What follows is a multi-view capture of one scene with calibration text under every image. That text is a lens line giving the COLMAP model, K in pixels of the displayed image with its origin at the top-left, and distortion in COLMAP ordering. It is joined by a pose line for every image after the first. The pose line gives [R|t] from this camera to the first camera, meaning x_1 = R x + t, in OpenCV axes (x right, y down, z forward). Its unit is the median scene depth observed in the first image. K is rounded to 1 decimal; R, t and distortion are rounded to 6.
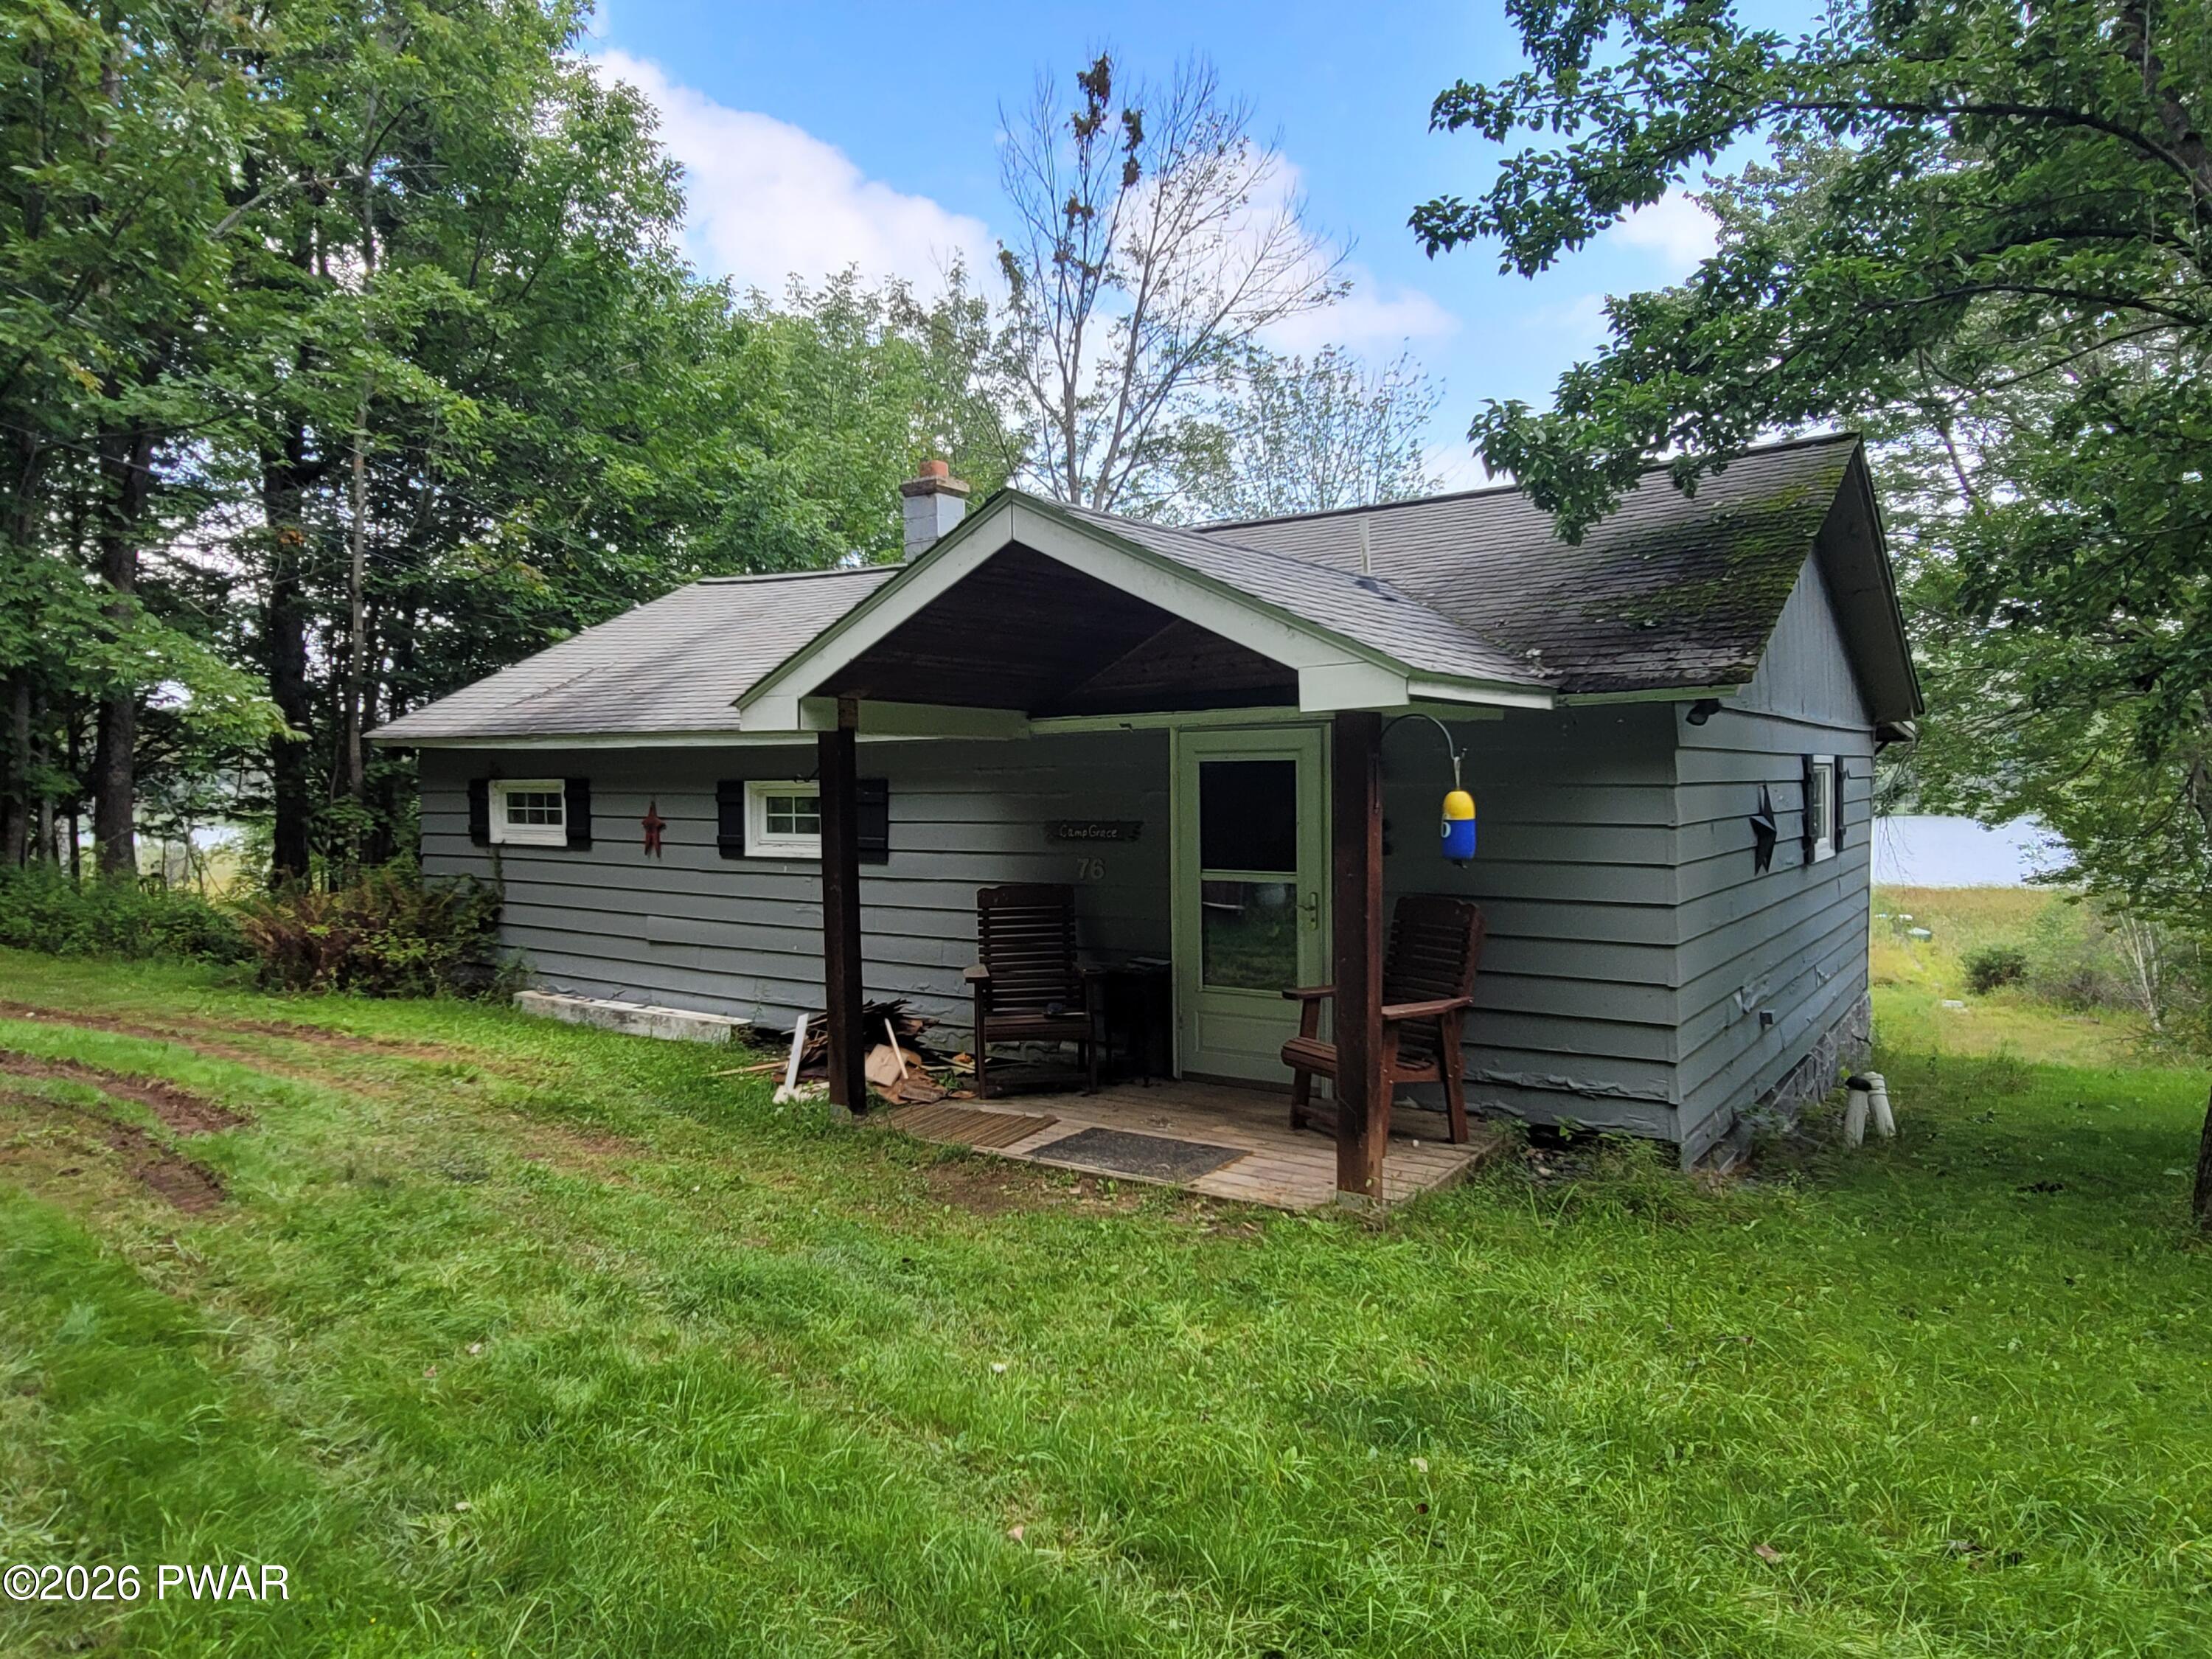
lens RADIAL K [[1407.0, 0, 1104.9], [0, 1407.0, 817.7], [0, 0, 1]] dist [0.004020, 0.000339]
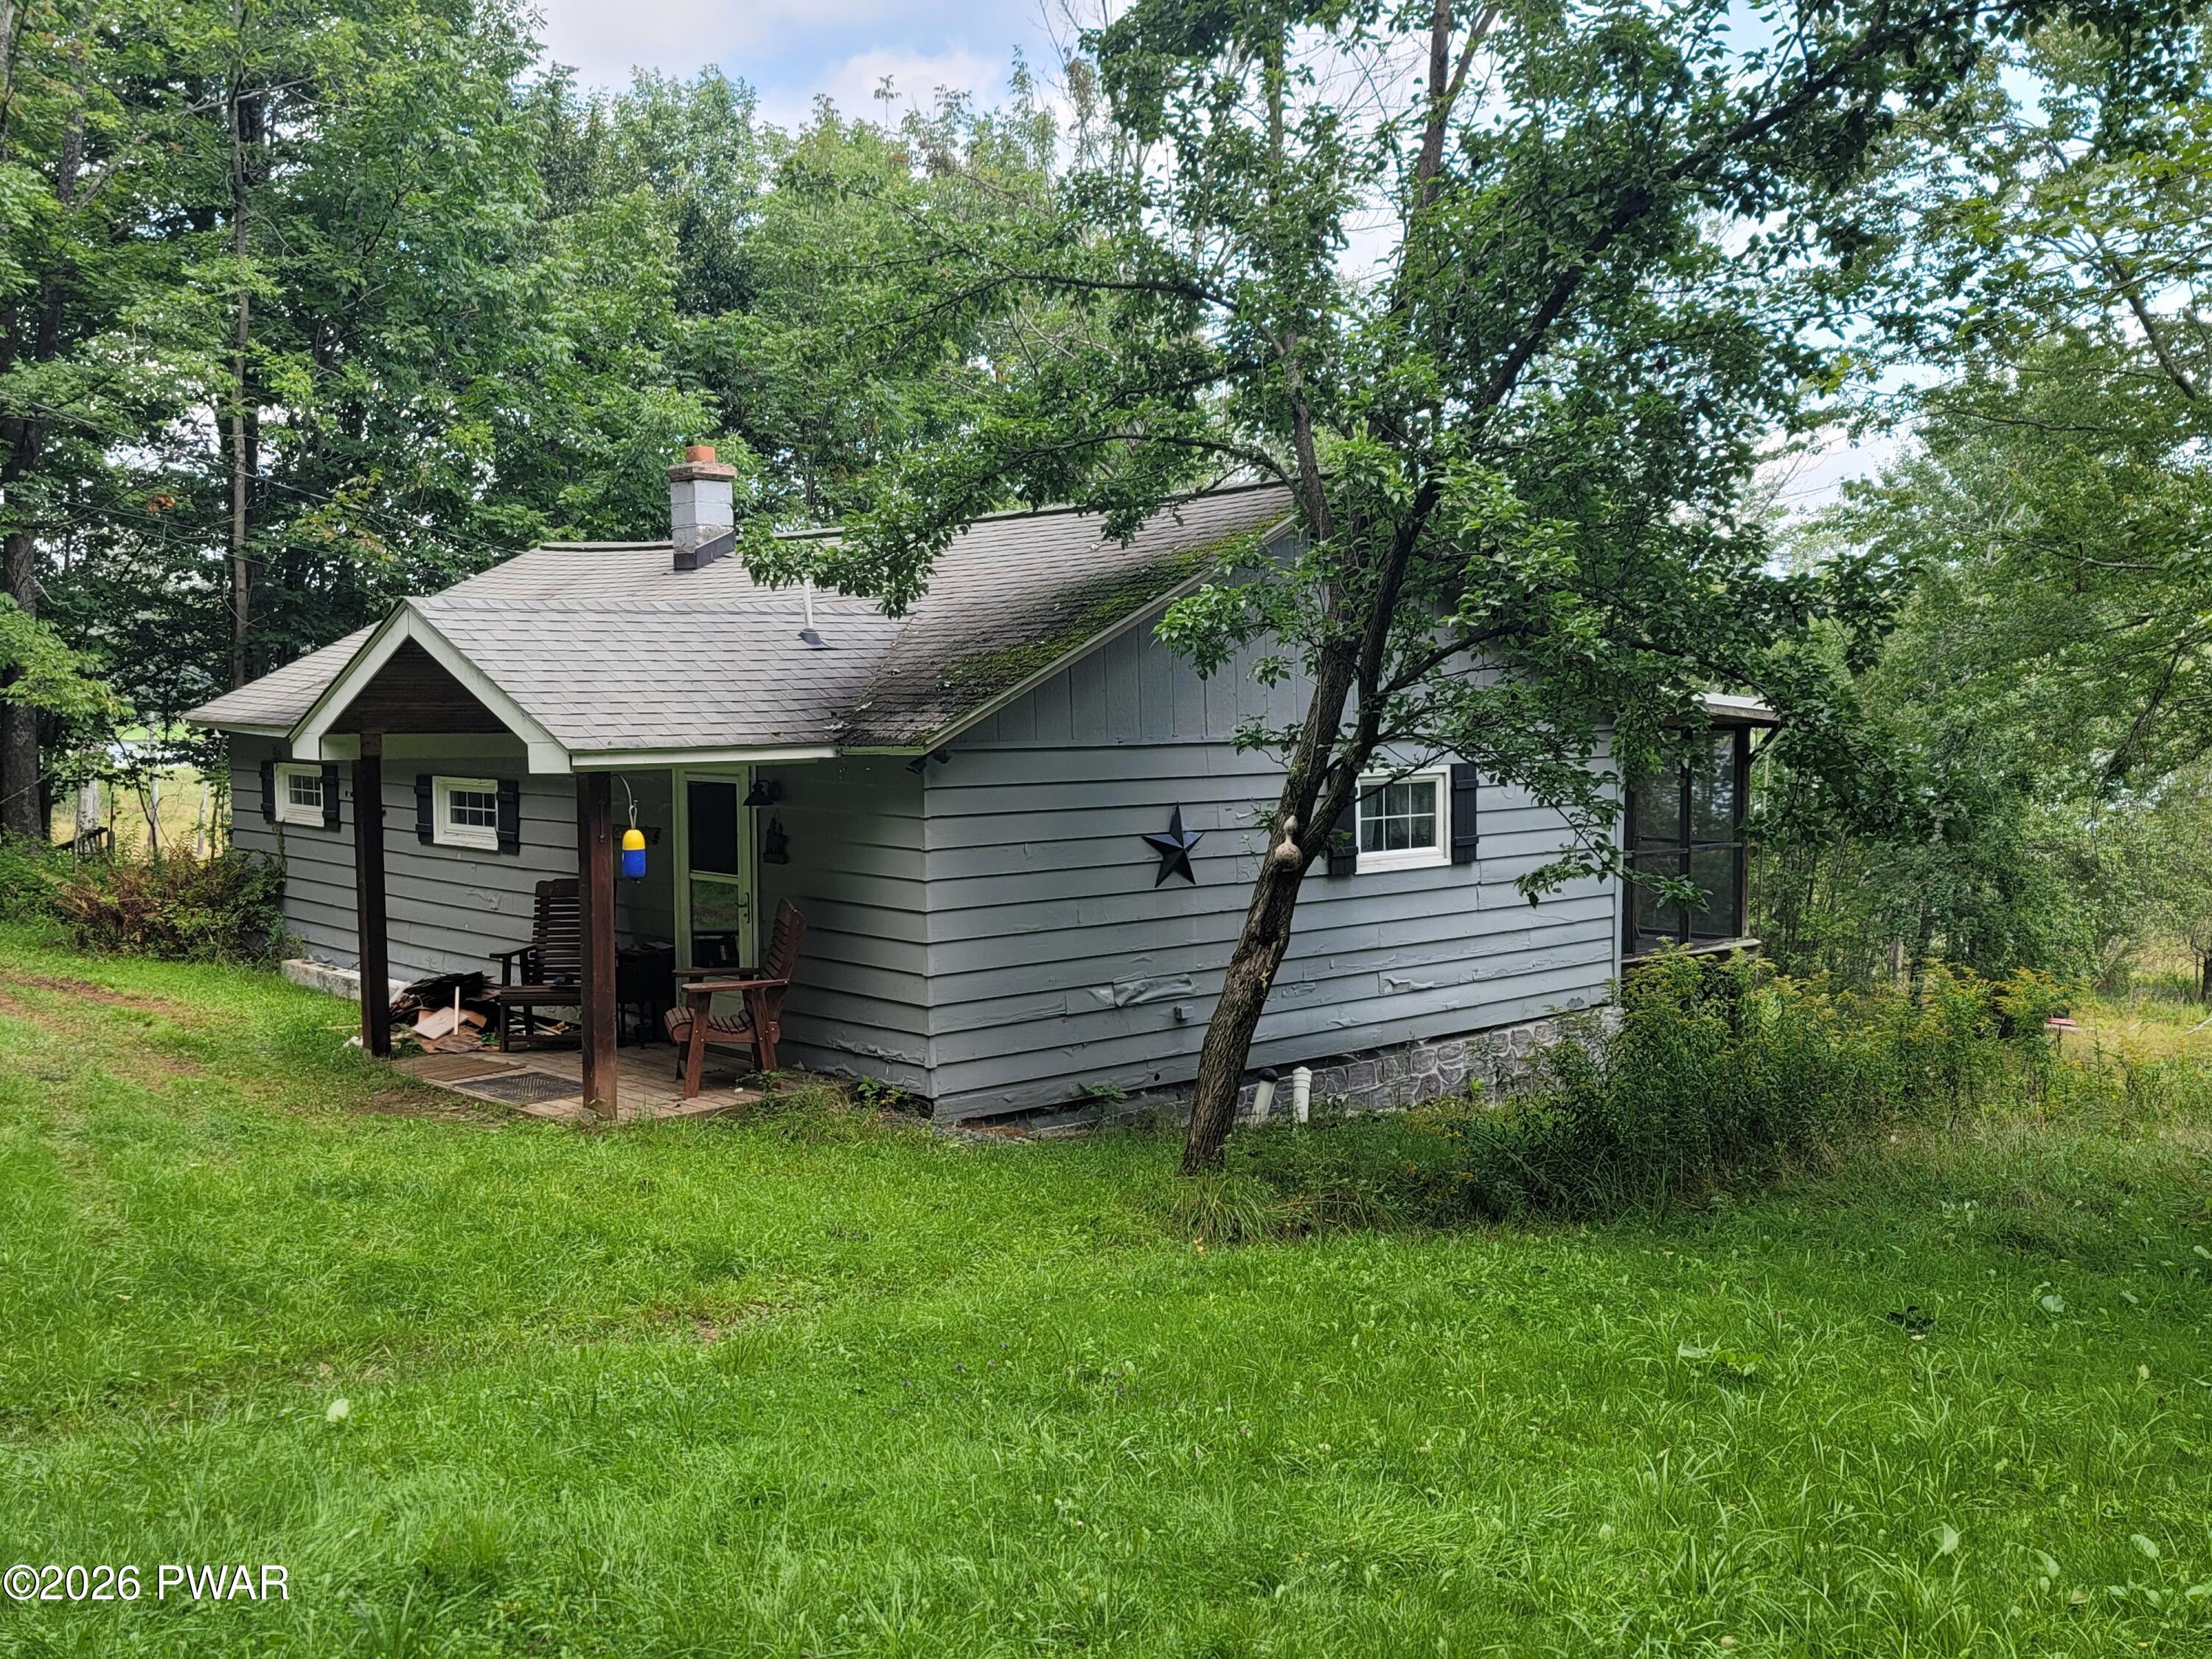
lens RADIAL K [[2093.3, 0, 1107.6], [0, 2093.3, 838.9], [0, 0, 1]] dist [0.091129, 0.000000]
pose [[0.978230, 0.022371, -0.206317, 0.539482], [-0.013303, 0.998888, 0.045237, -0.052127], [0.207099, -0.041508, 0.977439, -0.465260]]
